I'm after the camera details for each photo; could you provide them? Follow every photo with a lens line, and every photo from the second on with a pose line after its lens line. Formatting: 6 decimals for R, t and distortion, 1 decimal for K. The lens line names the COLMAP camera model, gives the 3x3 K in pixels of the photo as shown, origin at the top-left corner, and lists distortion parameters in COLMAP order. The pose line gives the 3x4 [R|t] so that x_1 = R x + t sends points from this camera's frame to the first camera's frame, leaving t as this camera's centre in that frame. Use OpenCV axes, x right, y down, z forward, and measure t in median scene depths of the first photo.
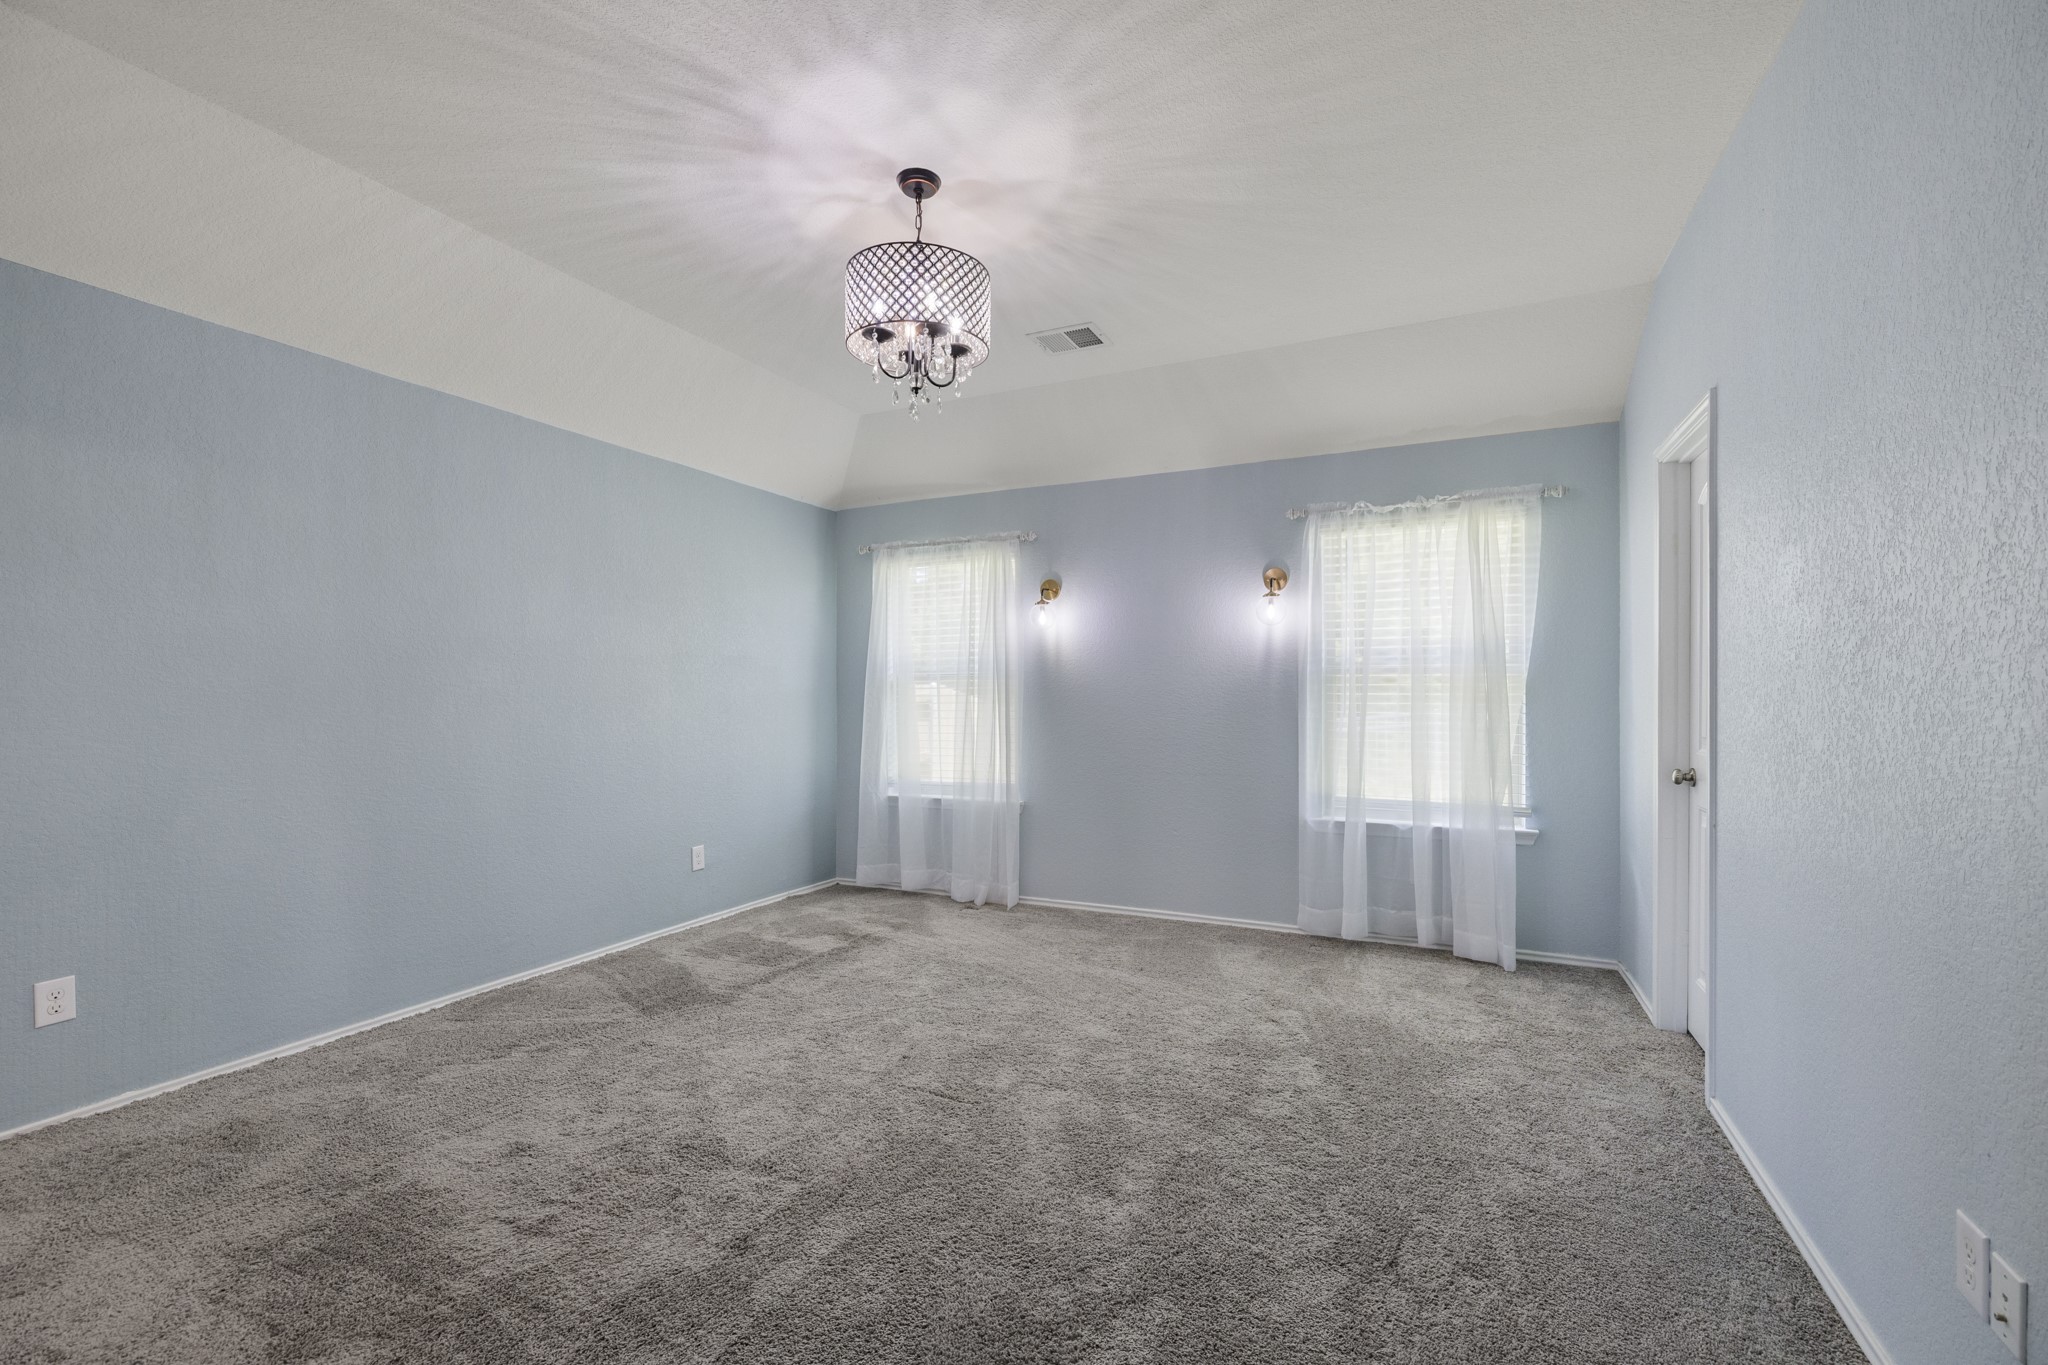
lens RADIAL K [[860.5, 0, 1029.6], [0, 860.5, 689.8], [0, 0, 1]] dist [0.002731, -0.002543]
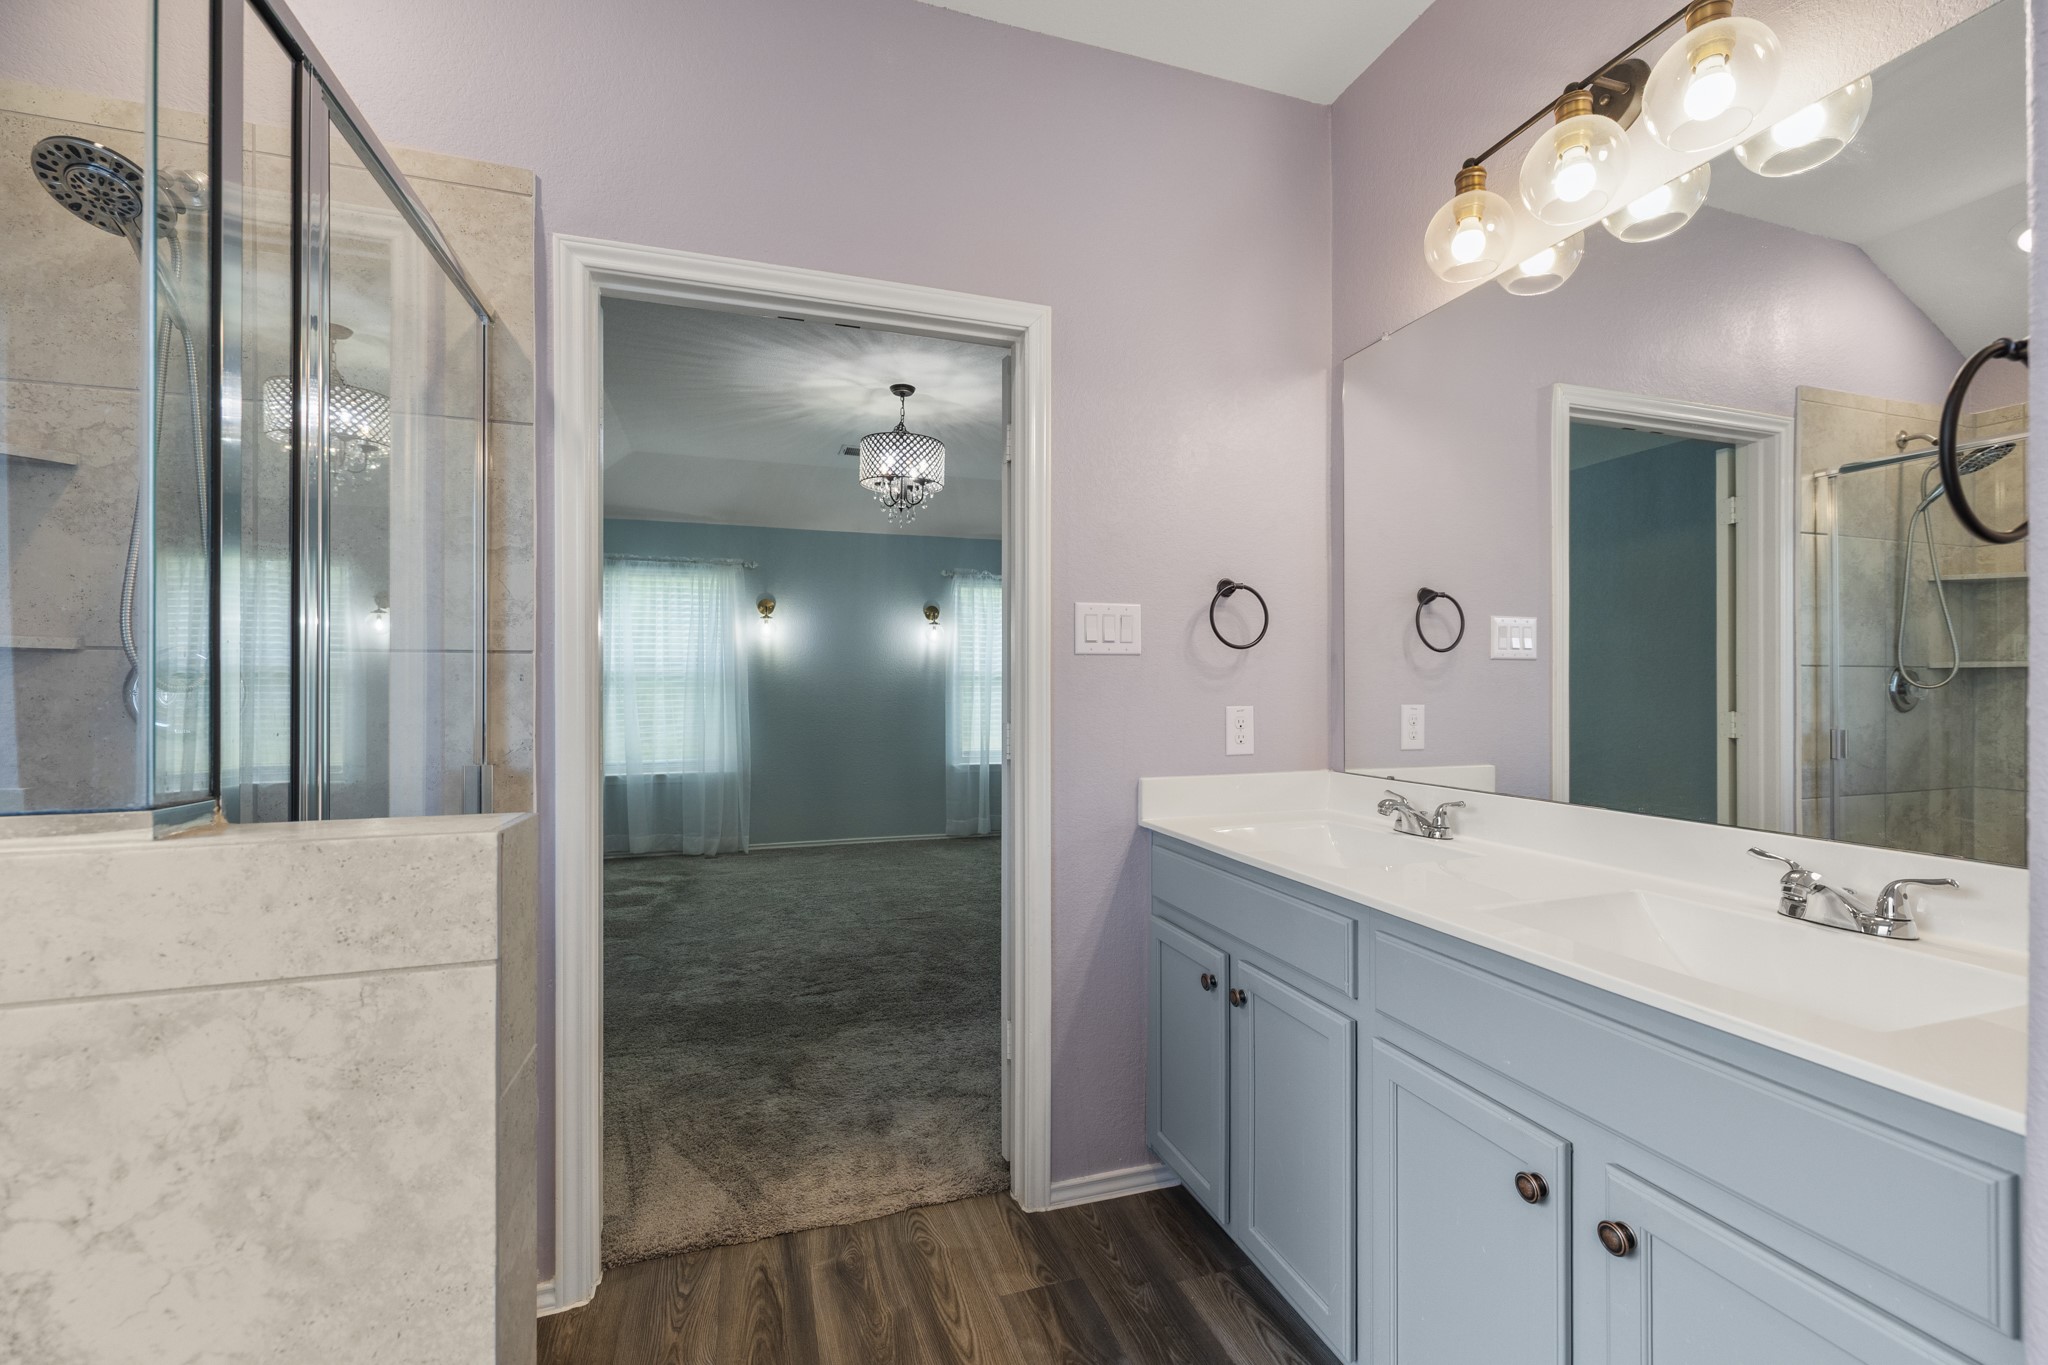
lens RADIAL K [[860.5, 0, 1024.0], [0, 860.5, 684.9], [0, 0, 1]] dist [0.002731, -0.002543]
pose [[0.728973, 0.003287, 0.684534, -0.645074], [-0.004902, 0.999988, 0.000417, -0.000767], [-0.684525, -0.003660, 0.728980, -0.240226]]
